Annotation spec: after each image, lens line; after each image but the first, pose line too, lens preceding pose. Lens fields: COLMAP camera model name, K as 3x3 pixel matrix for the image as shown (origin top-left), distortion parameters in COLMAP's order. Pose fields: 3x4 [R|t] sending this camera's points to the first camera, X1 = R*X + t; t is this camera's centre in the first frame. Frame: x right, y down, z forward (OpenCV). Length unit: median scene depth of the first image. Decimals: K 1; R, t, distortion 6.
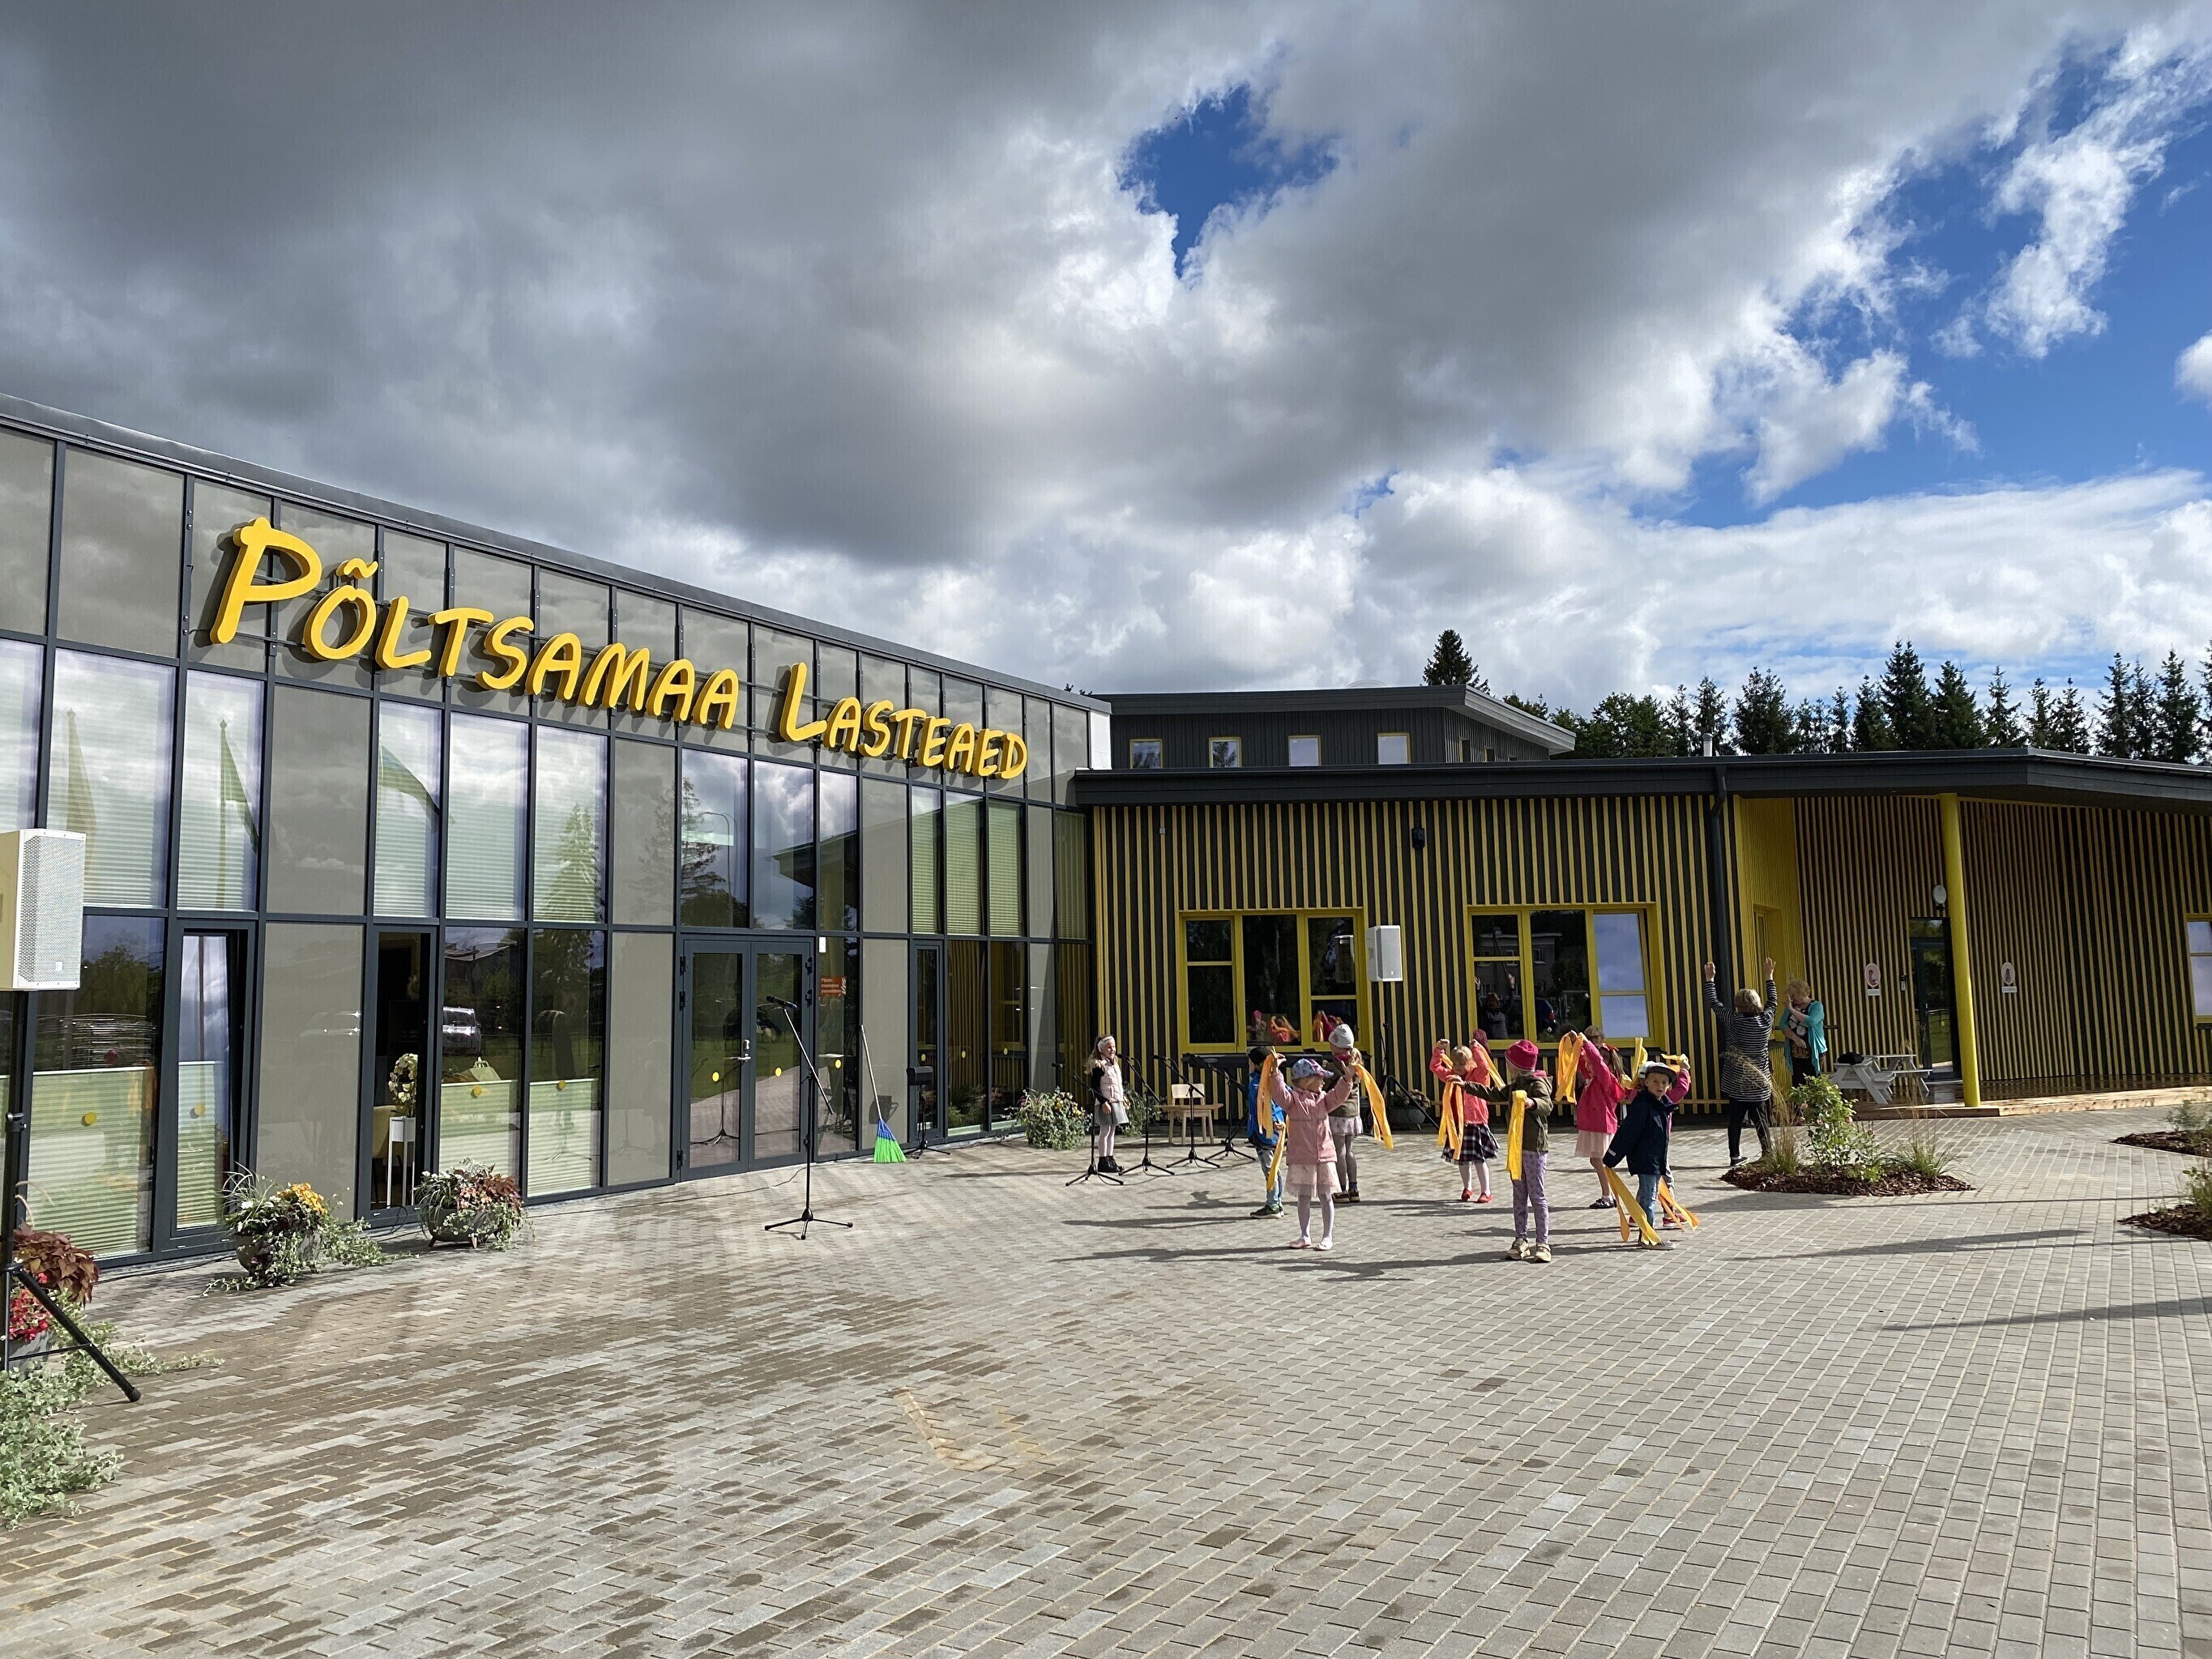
lens RADIAL K [[1653.0, 0, 1116.4], [0, 1653.0, 804.9], [0, 0, 1]] dist [0.003940, -0.018356]
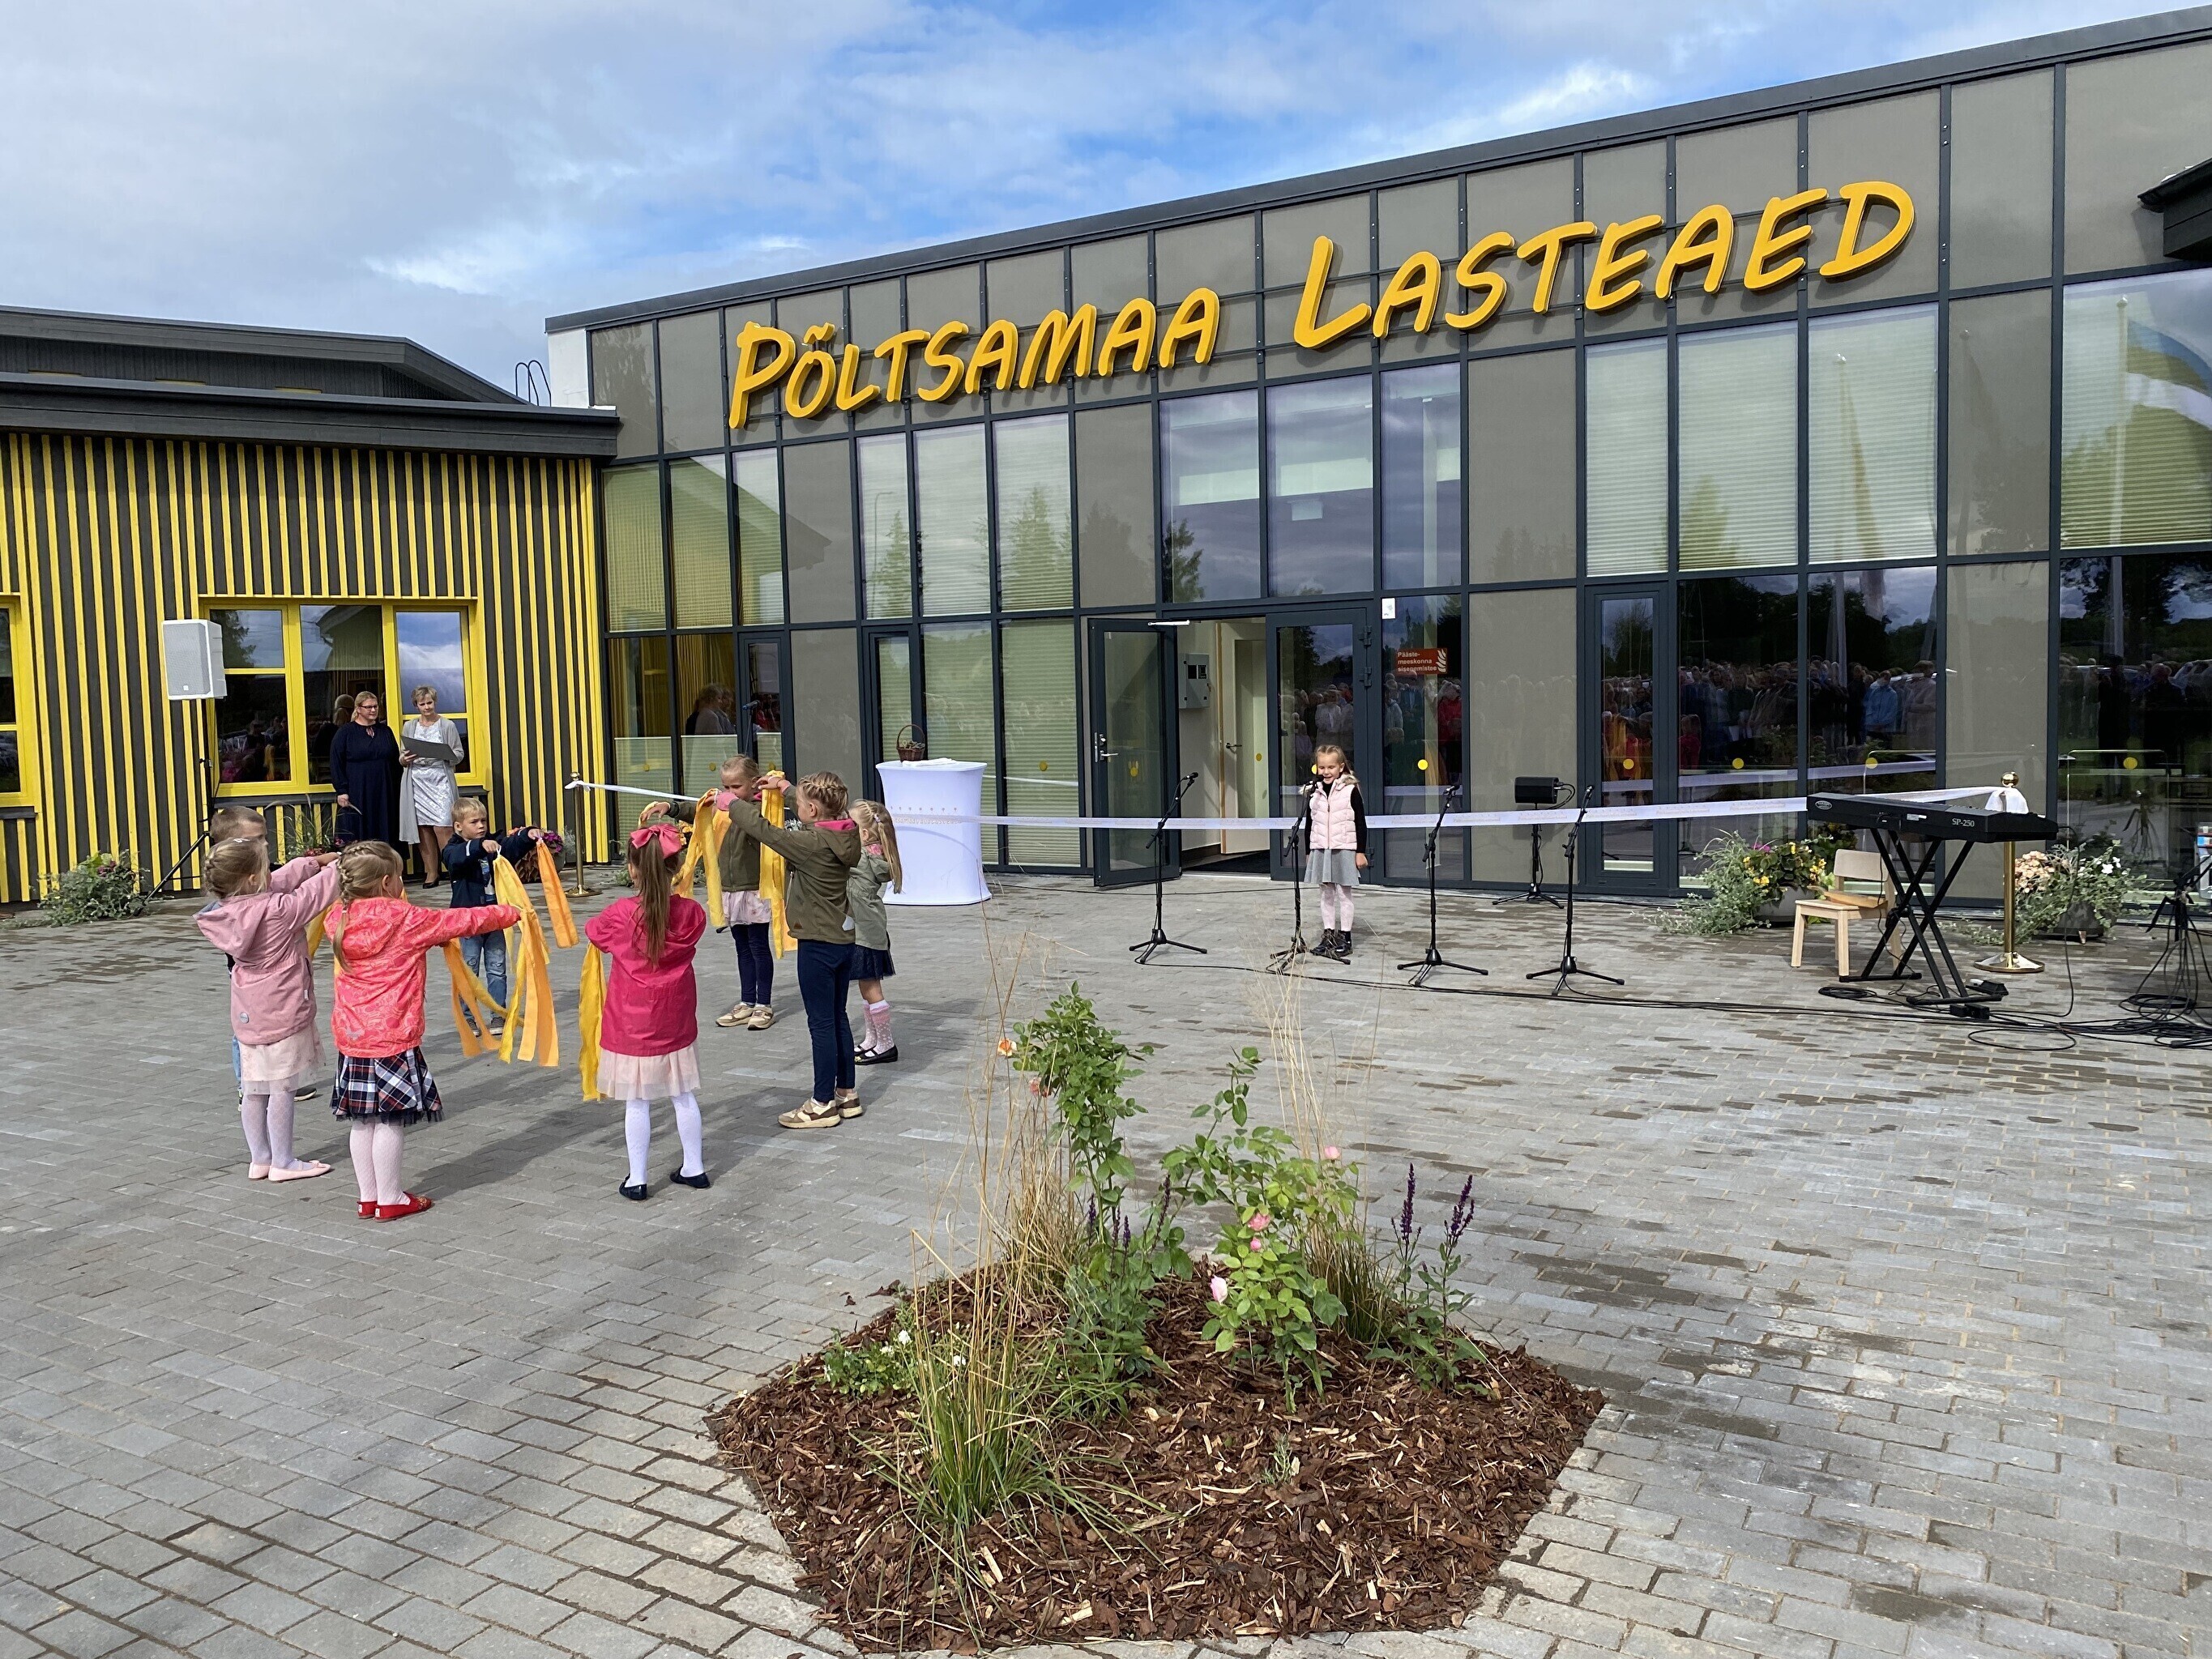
lens RADIAL K [[1653.0, 0, 1116.4], [0, 1653.0, 804.9], [0, 0, 1]] dist [0.003940, -0.018356]
pose [[0.036429, 0.080905, -0.996056, 1.304961], [0.141338, 0.986281, 0.085280, 0.208825], [0.989291, -0.143888, 0.024495, 1.863862]]
